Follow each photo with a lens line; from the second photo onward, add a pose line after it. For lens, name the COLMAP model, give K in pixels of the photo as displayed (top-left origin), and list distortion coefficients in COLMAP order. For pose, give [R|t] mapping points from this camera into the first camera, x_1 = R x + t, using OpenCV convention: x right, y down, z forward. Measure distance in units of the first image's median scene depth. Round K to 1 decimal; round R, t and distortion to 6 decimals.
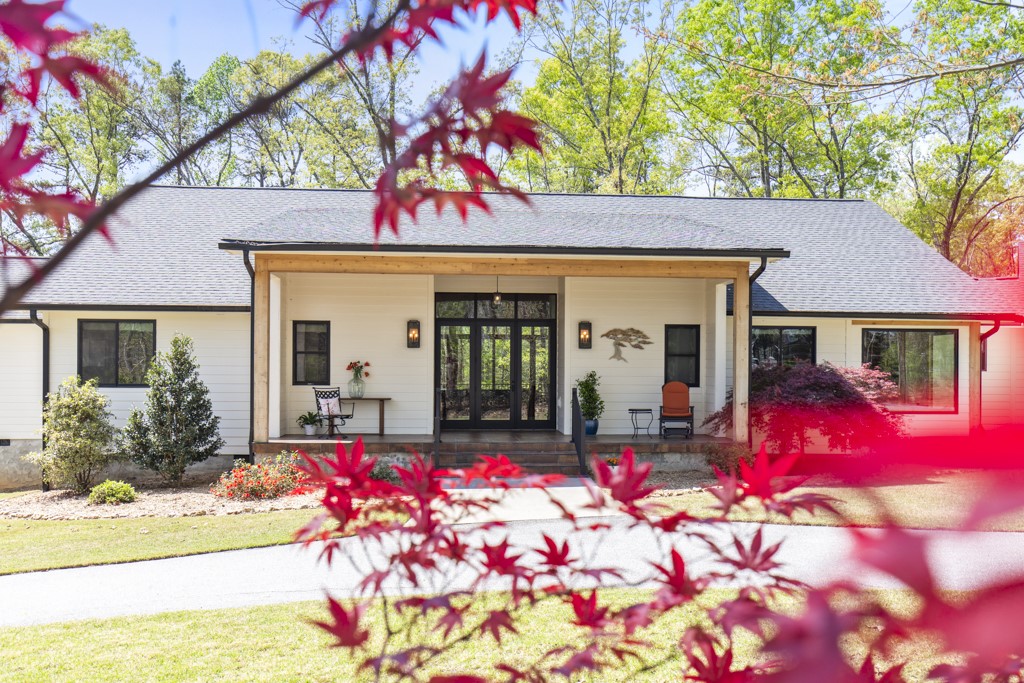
lens RADIAL K [[942.5, 0, 520.2], [0, 942.5, 346.3], [0, 0, 1]] dist [0.000262, 0.000000]
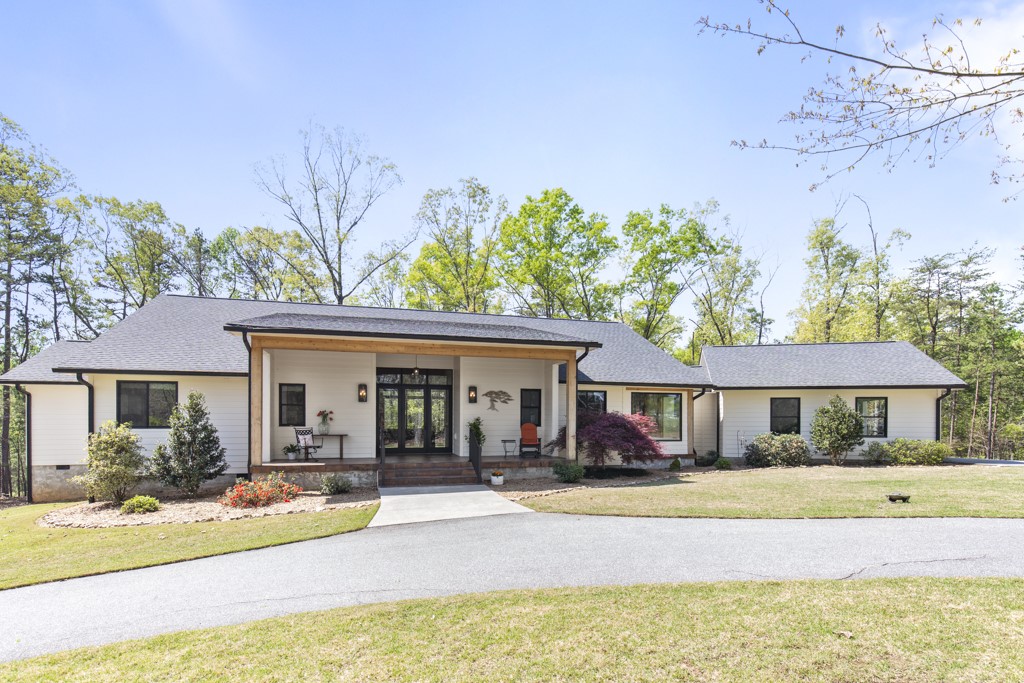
lens RADIAL K [[497.6, 0, 504.9], [0, 497.6, 417.8], [0, 0, 1]] dist [0.004800, -0.001138]
pose [[0.981057, -0.000759, 0.193720, -0.042851], [-0.003732, 0.999733, 0.022820, 0.008119], [-0.193686, -0.023111, 0.980791, 0.154783]]
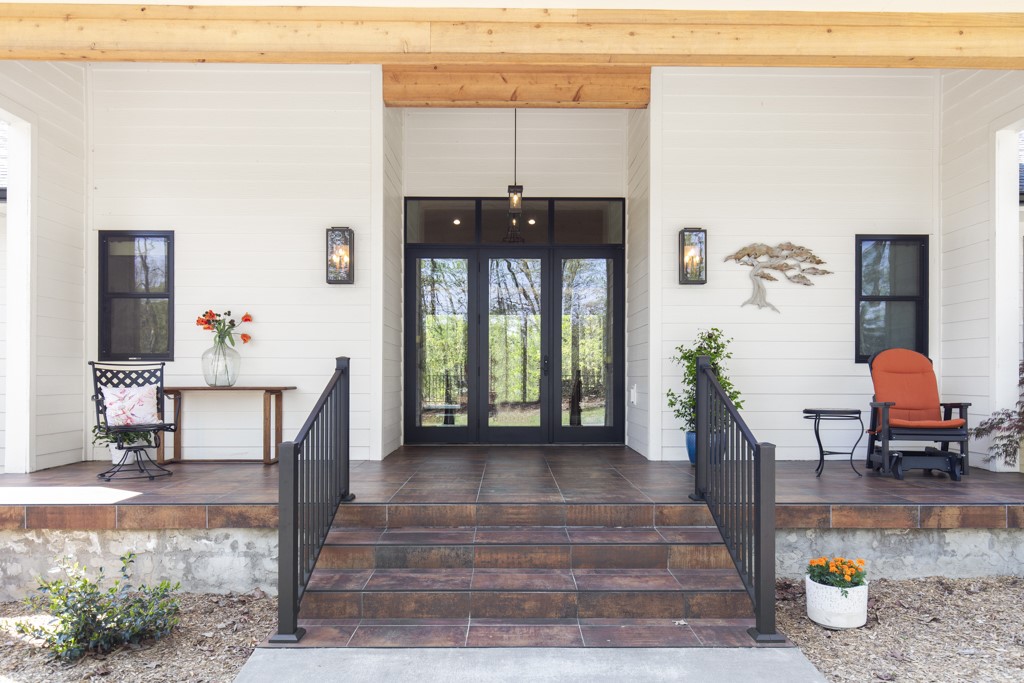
lens RADIAL K [[722.6, 0, 527.8], [0, 722.6, 364.9], [0, 0, 1]] dist [0.006551, -0.005182]
pose [[0.998960, -0.003534, -0.045455, 0.000697], [0.004275, 0.999860, 0.016203, 0.038068], [0.045391, -0.016380, 0.998835, 0.630869]]
